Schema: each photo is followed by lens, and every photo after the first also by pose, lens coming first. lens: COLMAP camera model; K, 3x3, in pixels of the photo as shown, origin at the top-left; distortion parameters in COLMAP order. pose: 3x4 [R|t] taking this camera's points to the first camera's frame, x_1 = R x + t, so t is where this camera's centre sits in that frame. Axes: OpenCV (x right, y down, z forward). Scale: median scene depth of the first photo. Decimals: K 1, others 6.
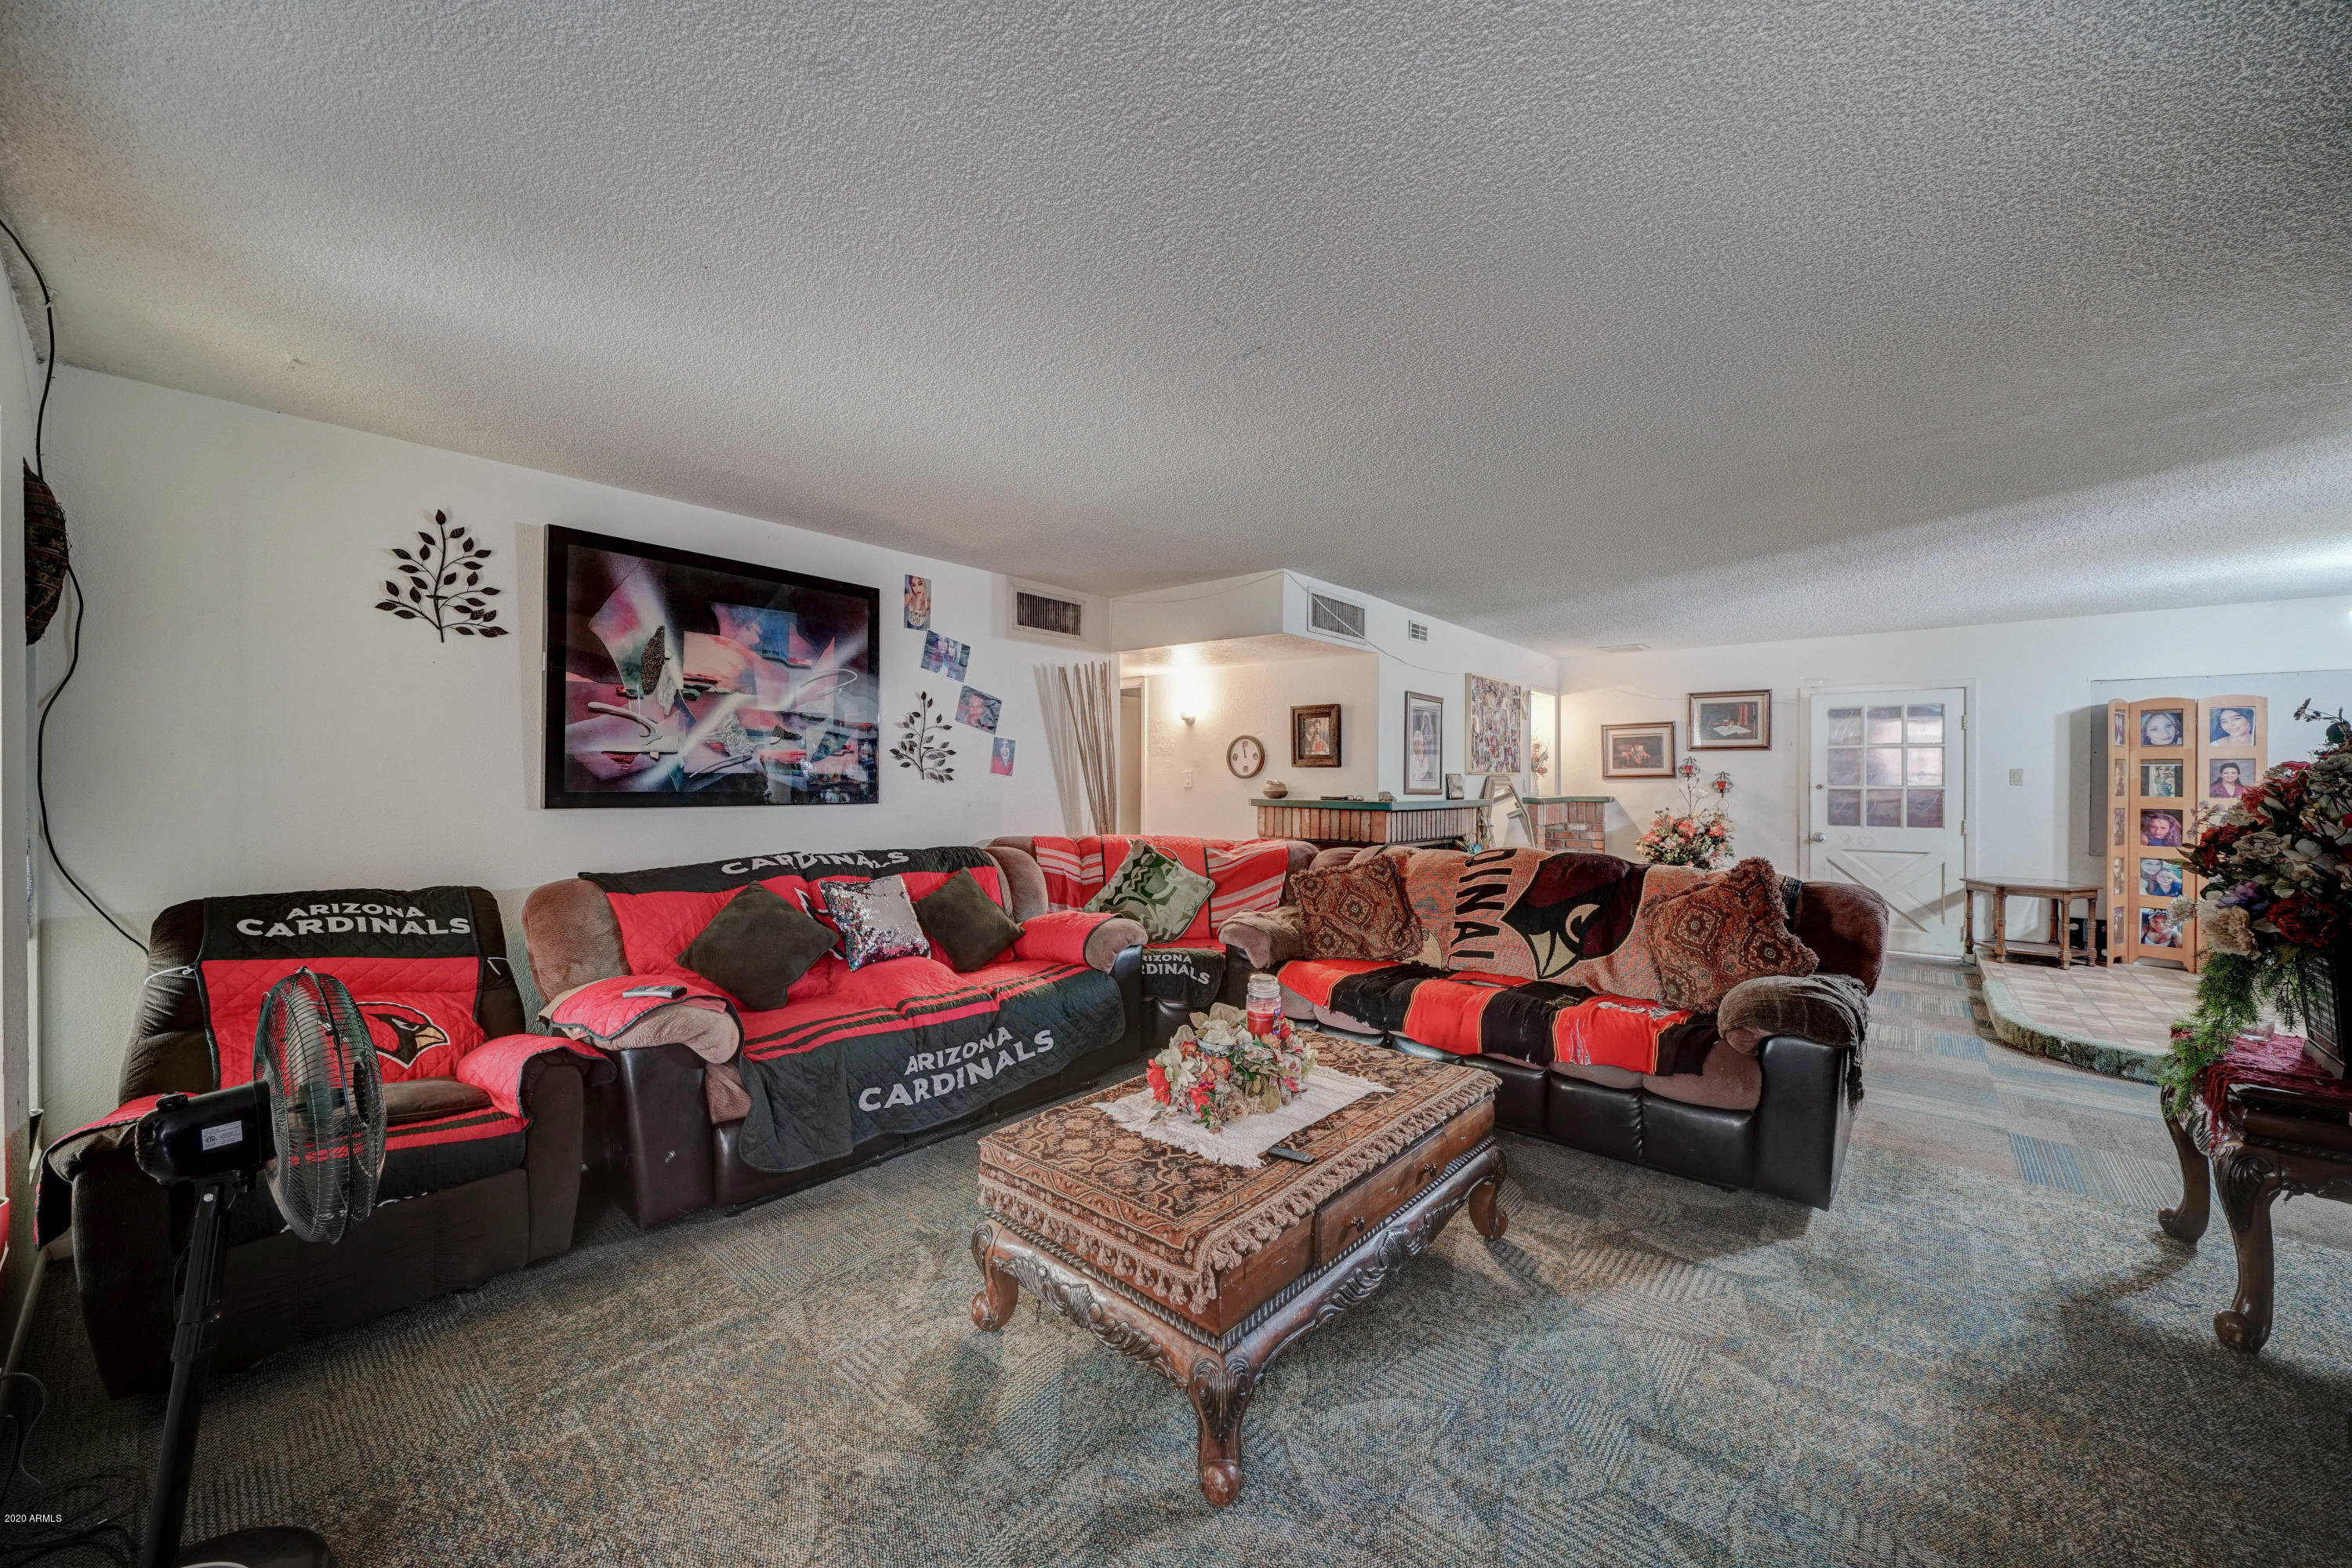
lens RADIAL K [[863.2, 0, 1173.5], [0, 863.2, 786.6], [0, 0, 1]] dist [0.000800, 0.000181]
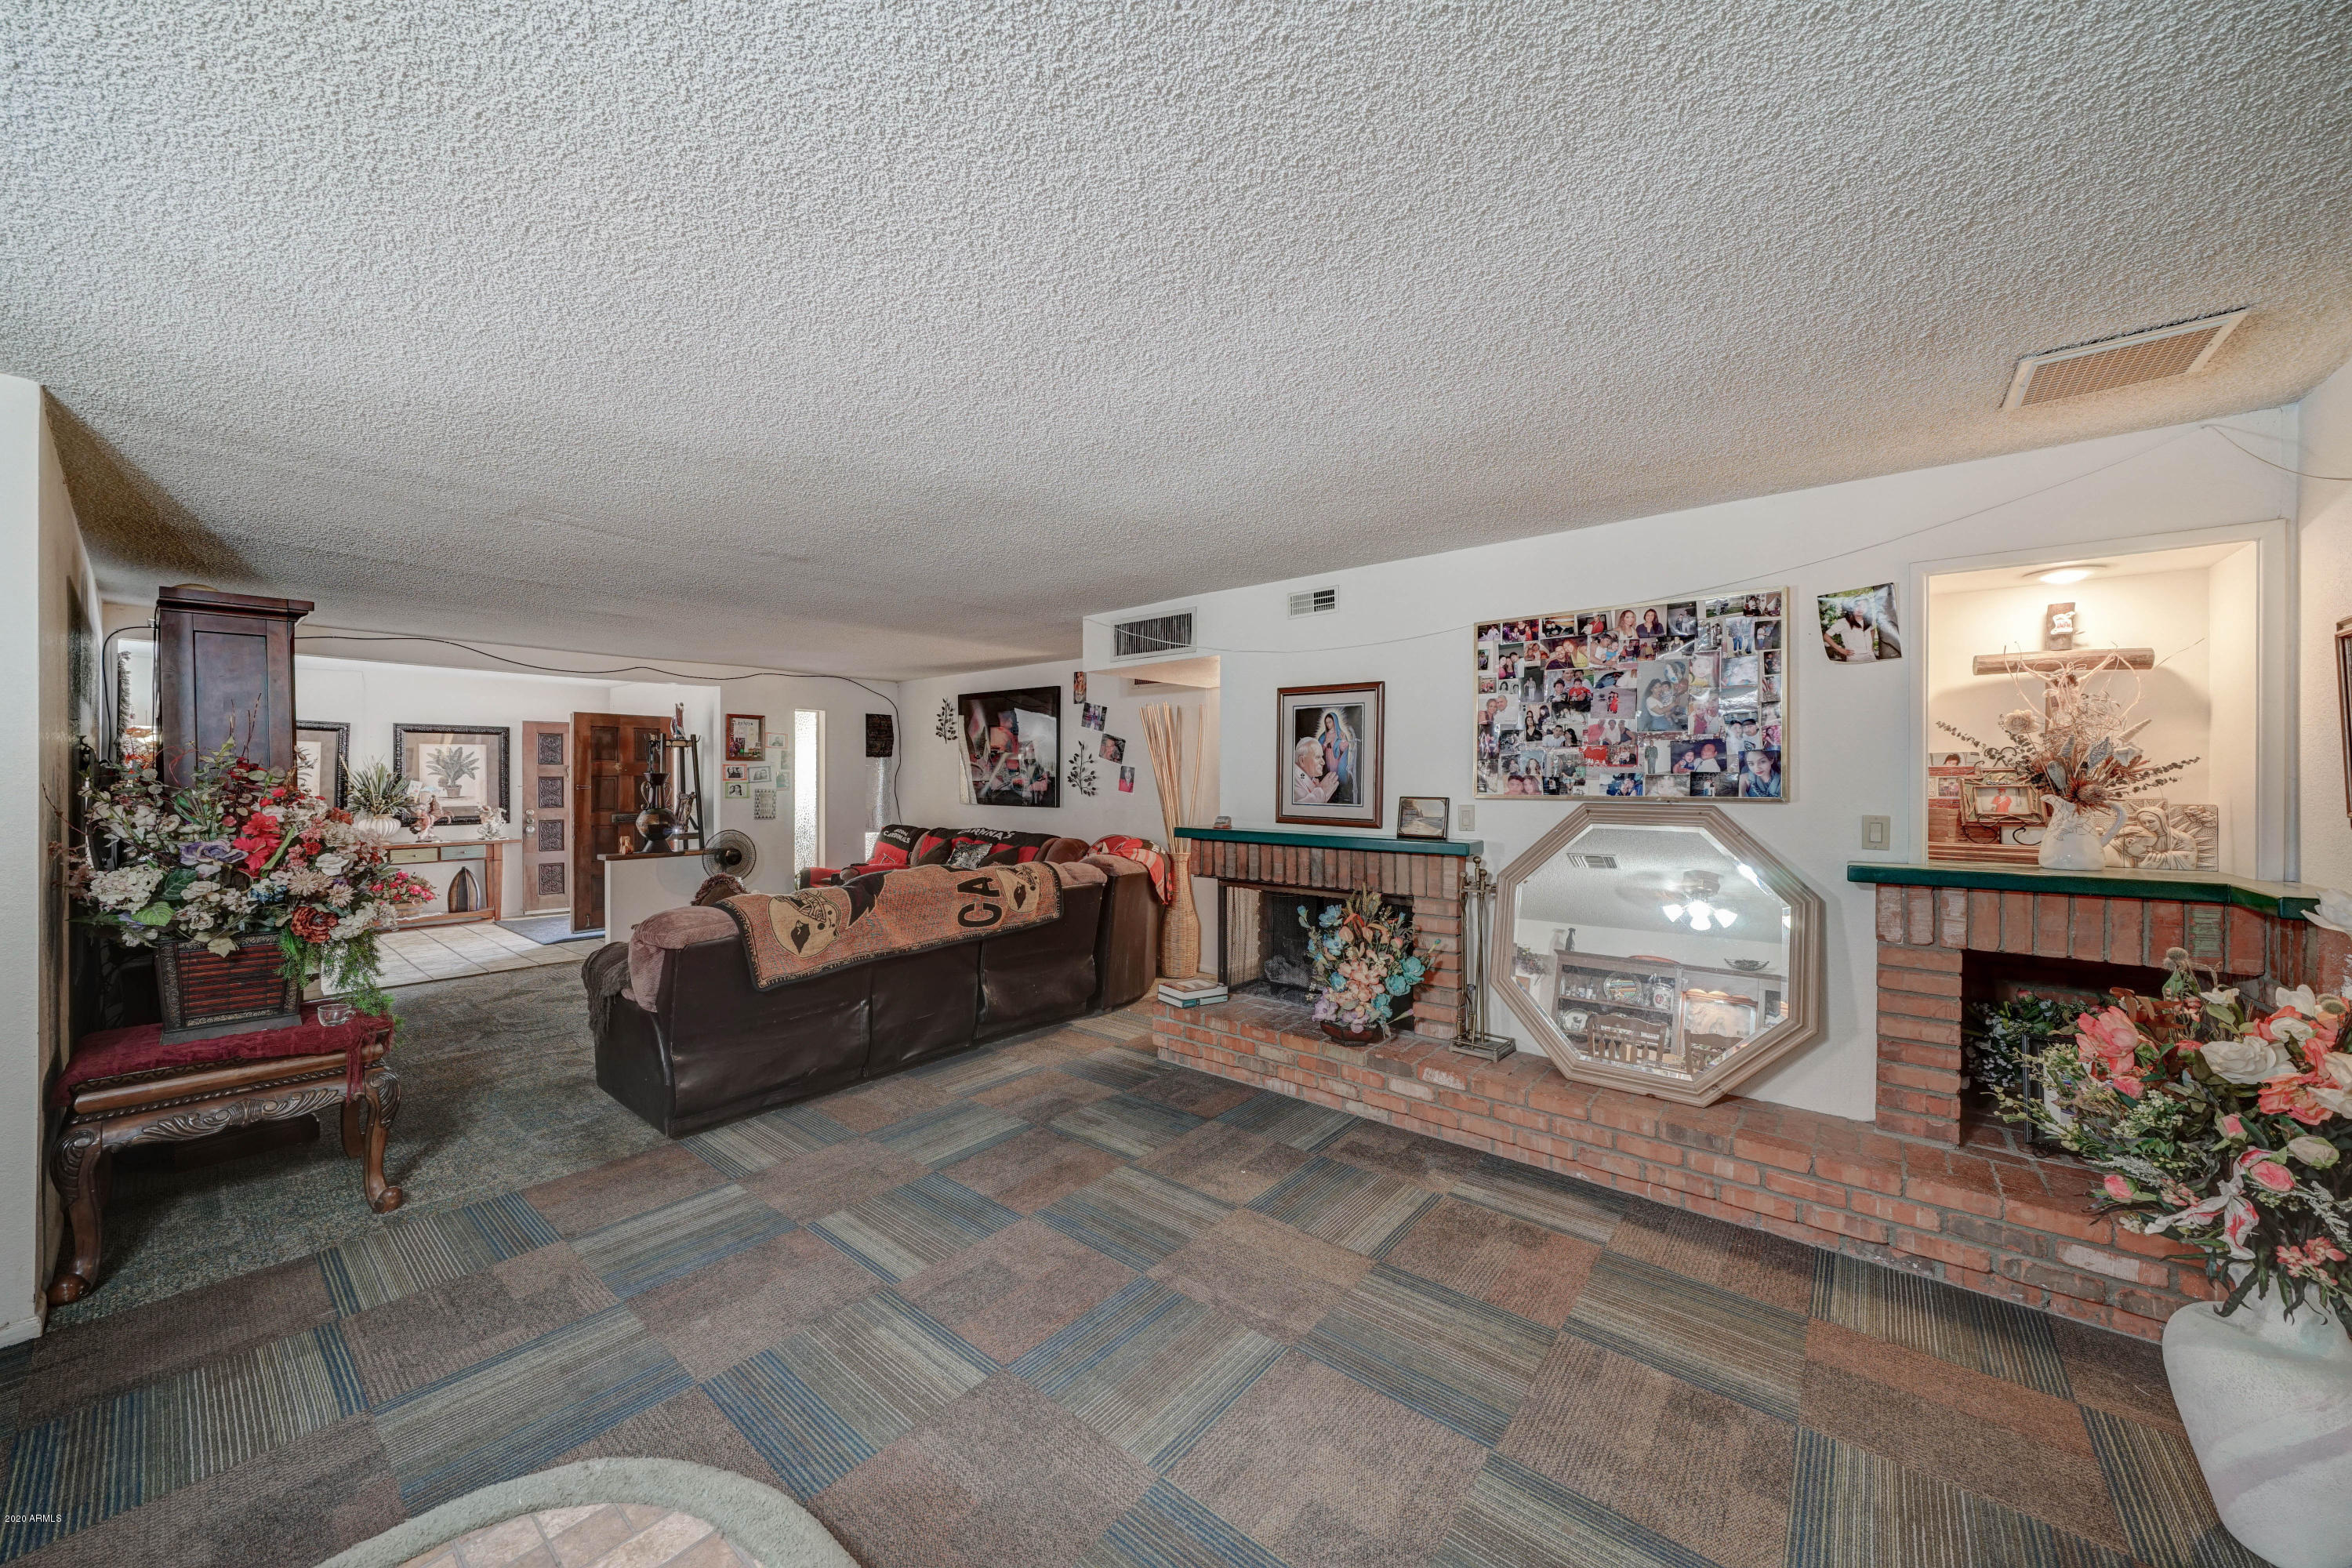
lens RADIAL K [[839.2, 0, 1176.0], [0, 839.2, 784.0], [0, 0, 1]] dist [0.000009, -0.000007]
pose [[0.022277, 0.003845, -0.999744, 1.206760], [-0.006666, 0.999971, 0.003698, -0.032460], [0.999730, 0.006582, 0.022302, 1.057823]]
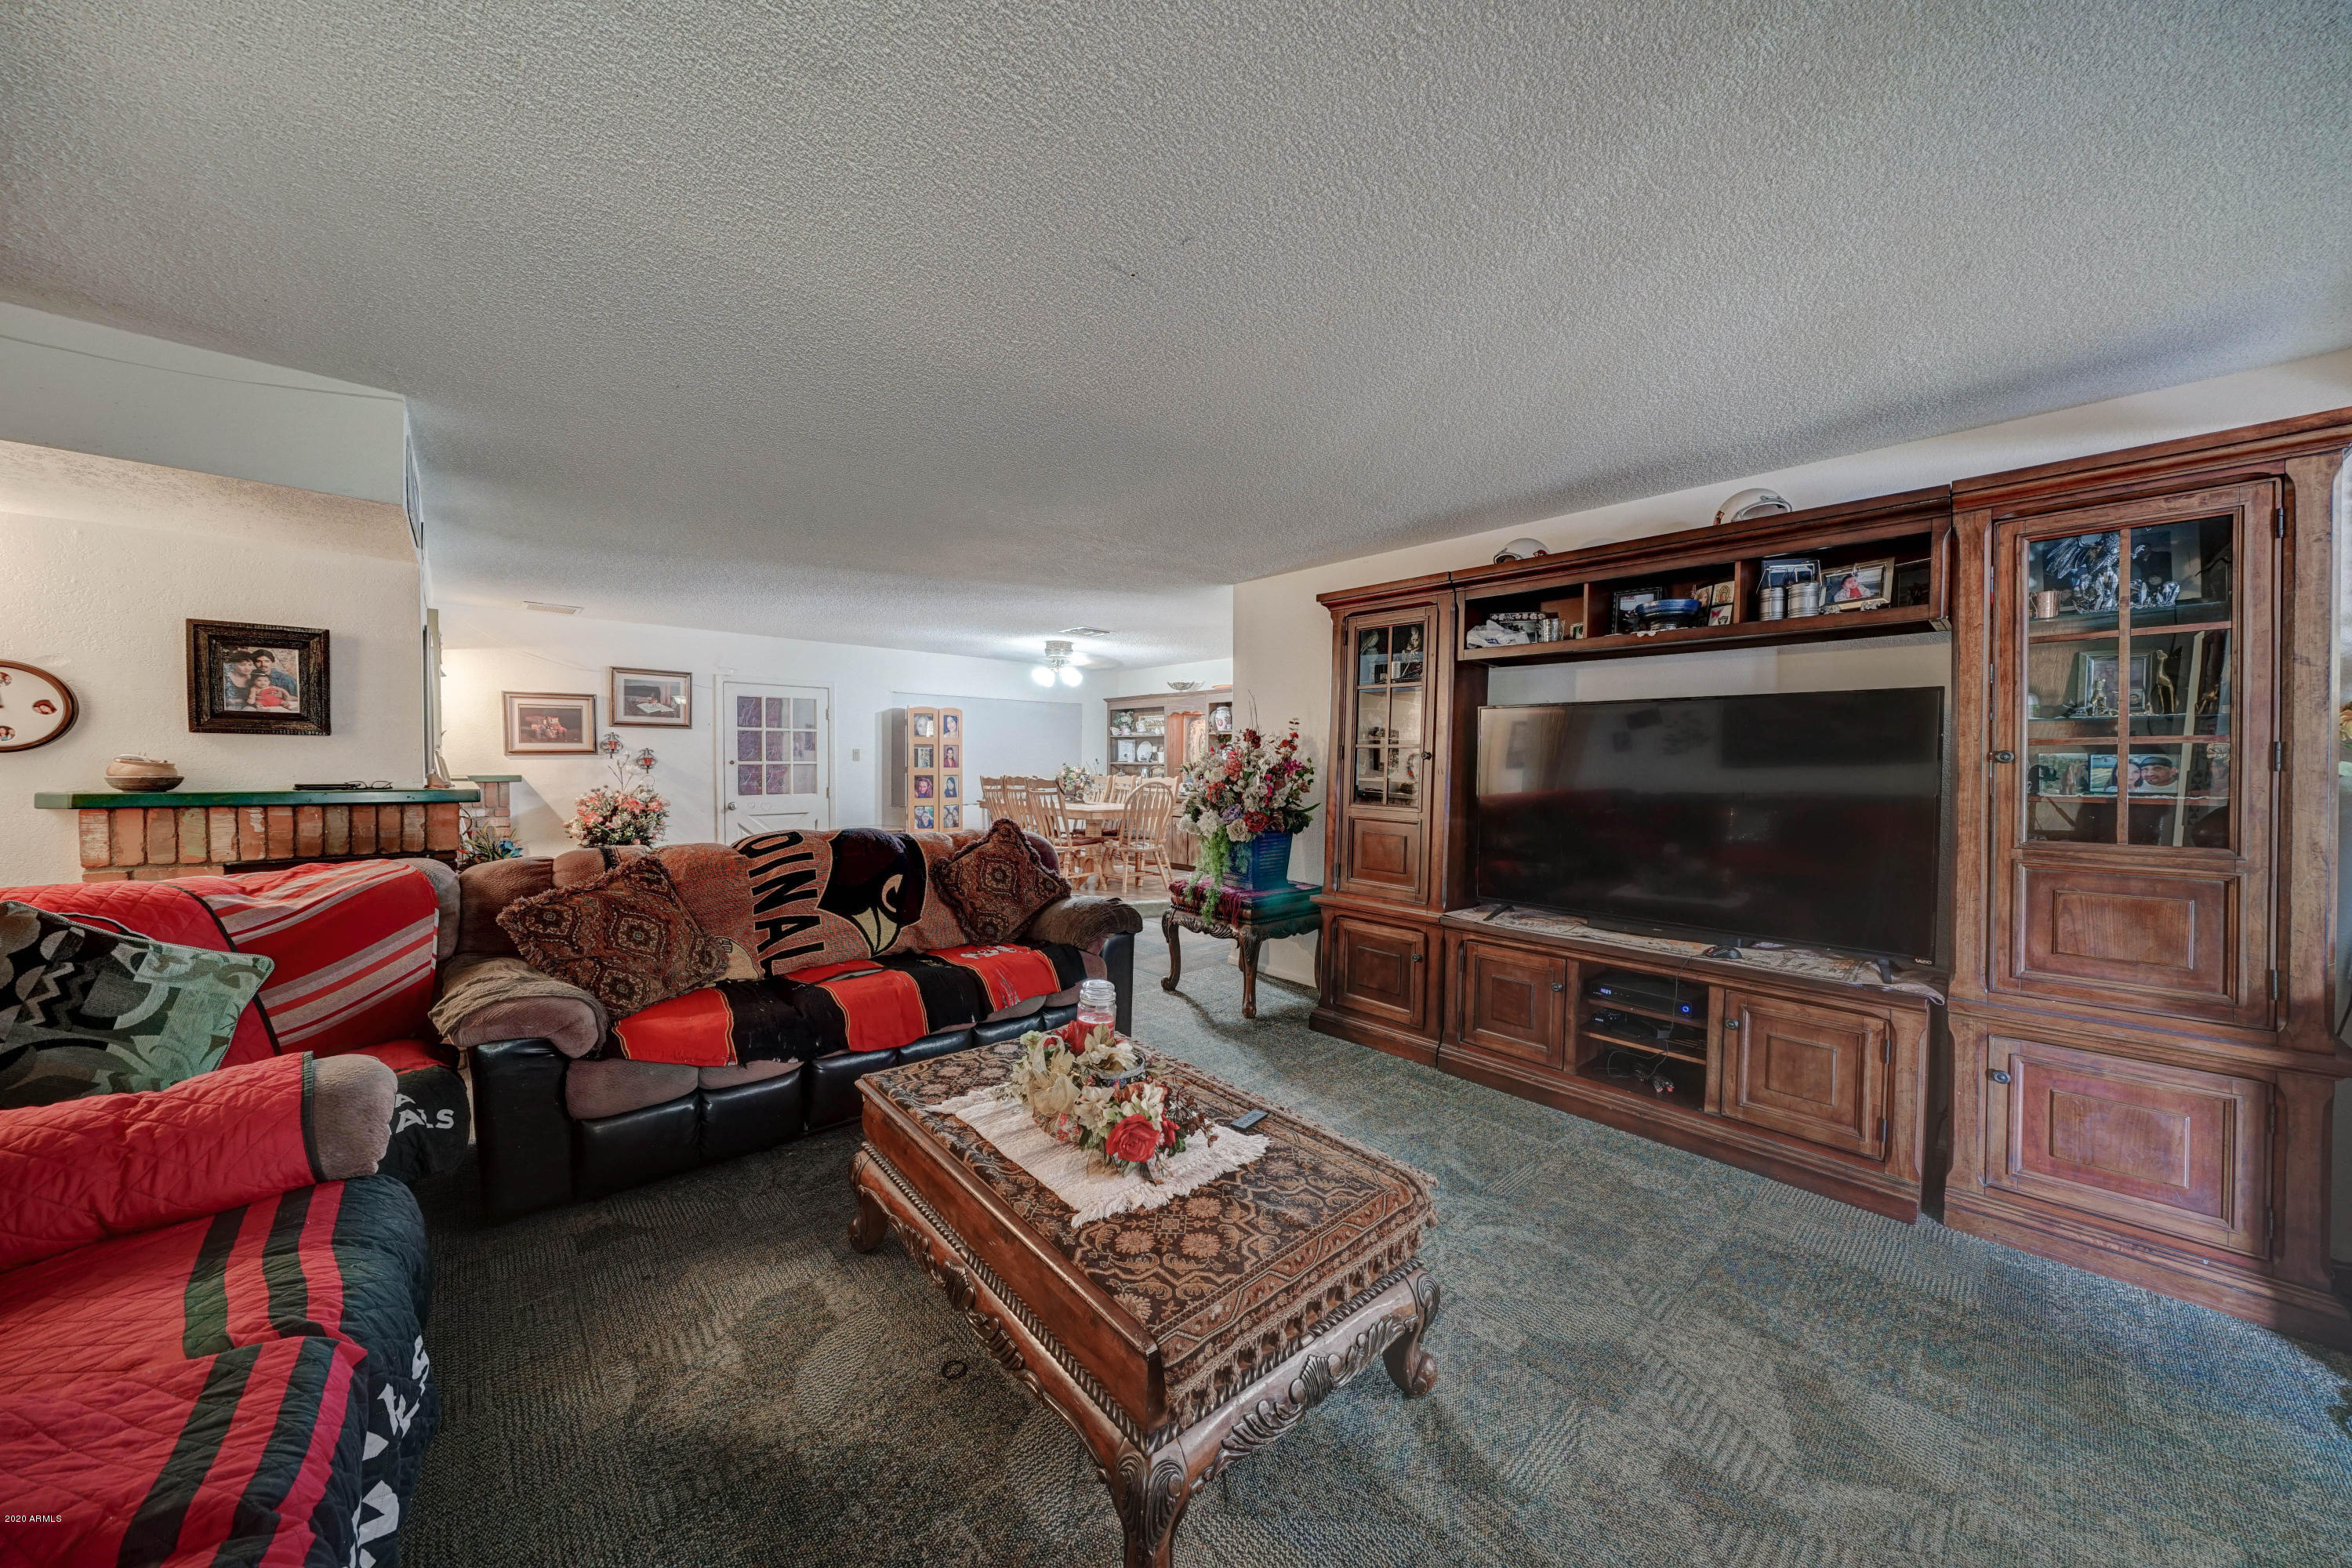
lens RADIAL K [[798.9, 0, 1181.9], [0, 798.9, 776.0], [0, 0, 1]] dist [-0.002236, -0.000133]
pose [[0.122757, -0.022804, 0.992175, -0.333632], [0.003251, 0.999740, 0.022576, -0.005460], [-0.992431, 0.000455, 0.122799, 0.387340]]
